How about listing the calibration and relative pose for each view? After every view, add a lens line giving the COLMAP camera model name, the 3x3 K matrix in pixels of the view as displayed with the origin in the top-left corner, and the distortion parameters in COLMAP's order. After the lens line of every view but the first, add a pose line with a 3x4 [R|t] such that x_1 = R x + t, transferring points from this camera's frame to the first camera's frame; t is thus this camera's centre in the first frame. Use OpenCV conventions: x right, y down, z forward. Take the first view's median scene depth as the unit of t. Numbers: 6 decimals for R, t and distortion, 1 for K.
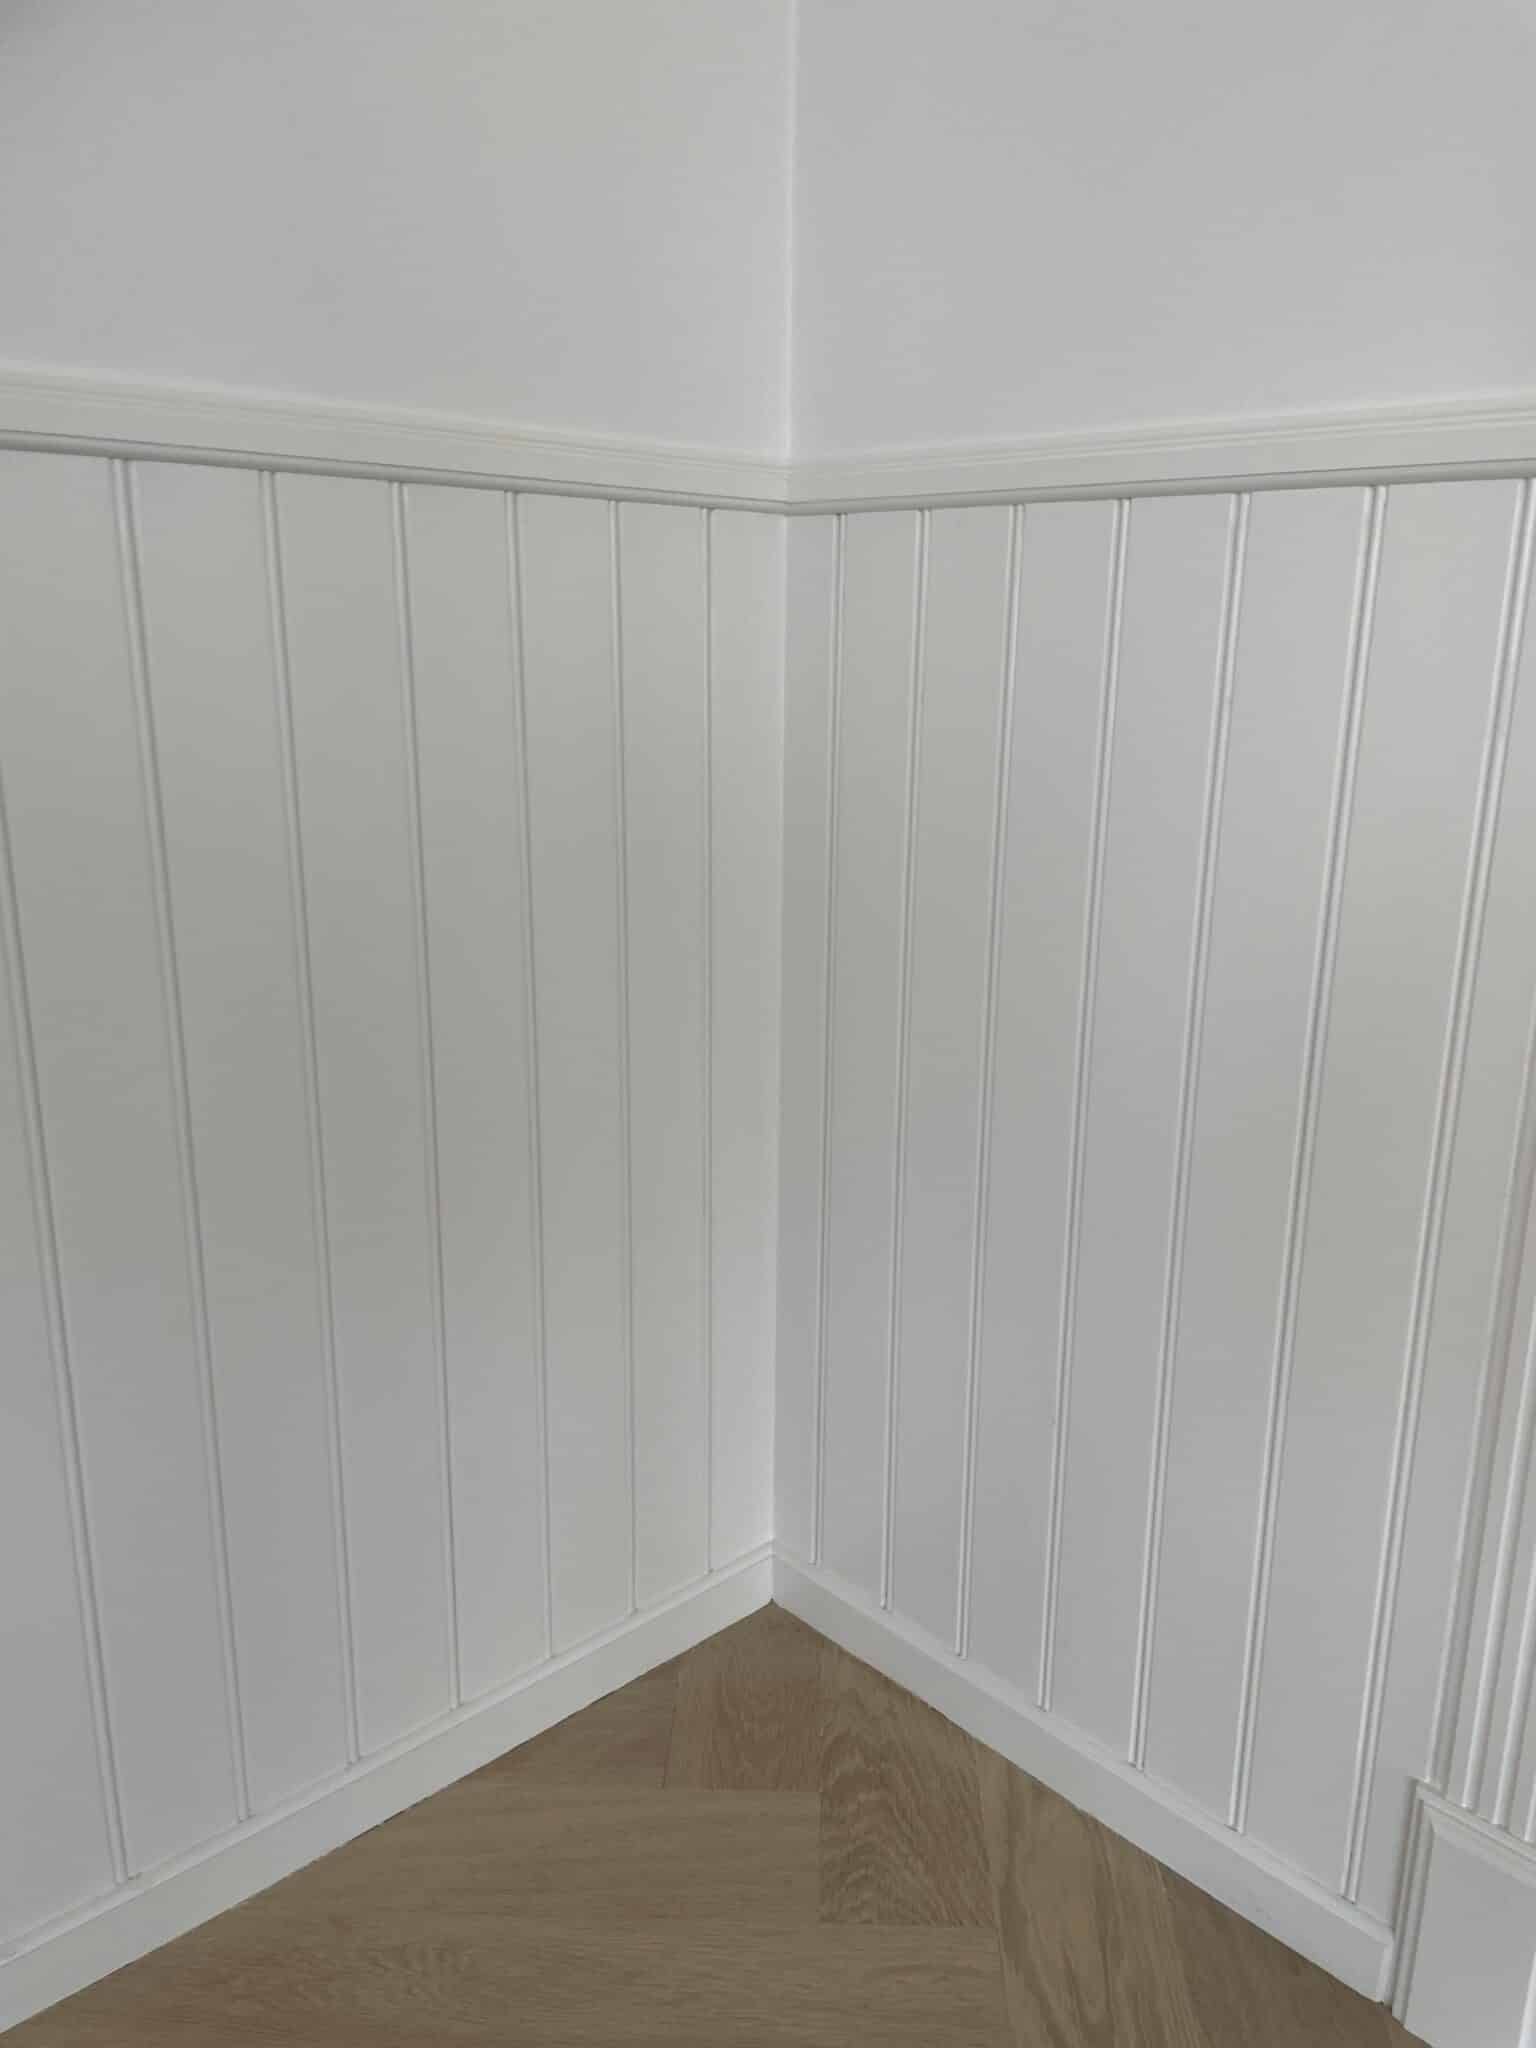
lens RADIAL K [[1565.0, 0, 768.0], [0, 1565.0, 1024.0], [0, 0, 1]] dist [0.086957, -0.104403]
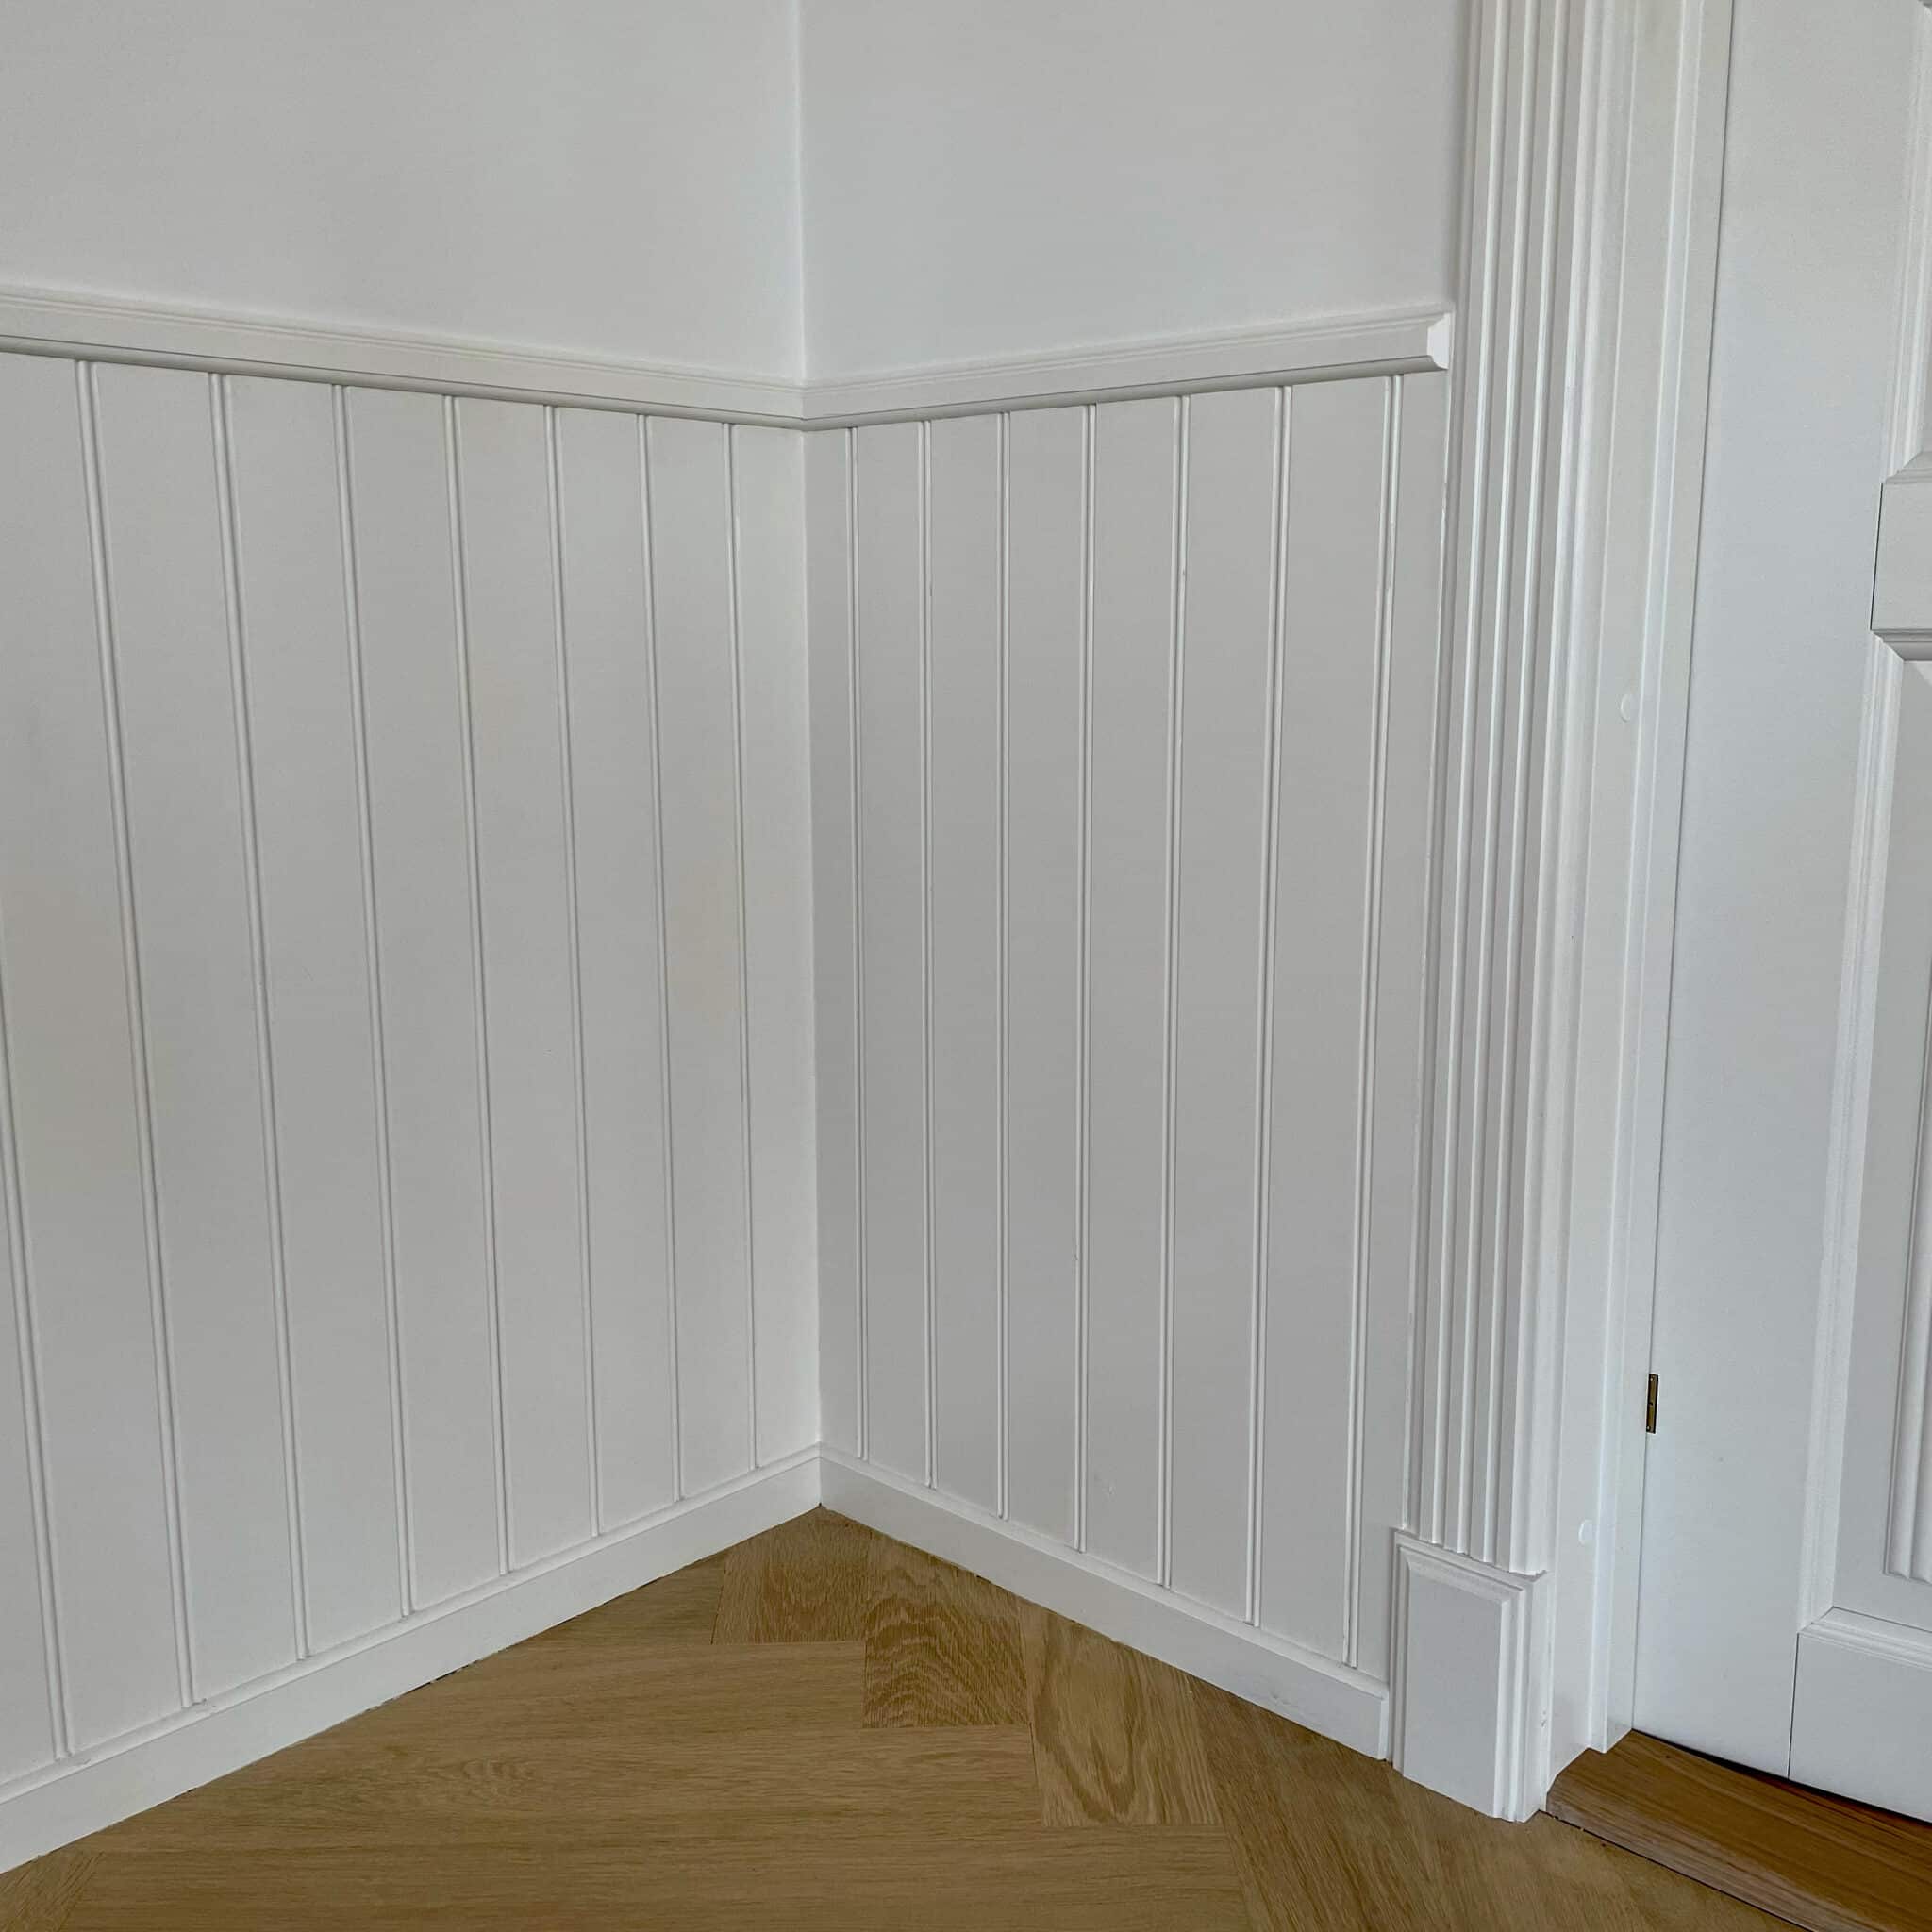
lens RADIAL K [[2023.0, 0, 937.1], [0, 2023.0, 953.3], [0, 0, 1]] dist [0.112606, -0.112793]
pose [[0.998469, -0.025899, 0.048886, 0.027817], [0.030292, 0.995355, -0.091384, 0.175765], [-0.046292, 0.092725, 0.994615, -0.384926]]
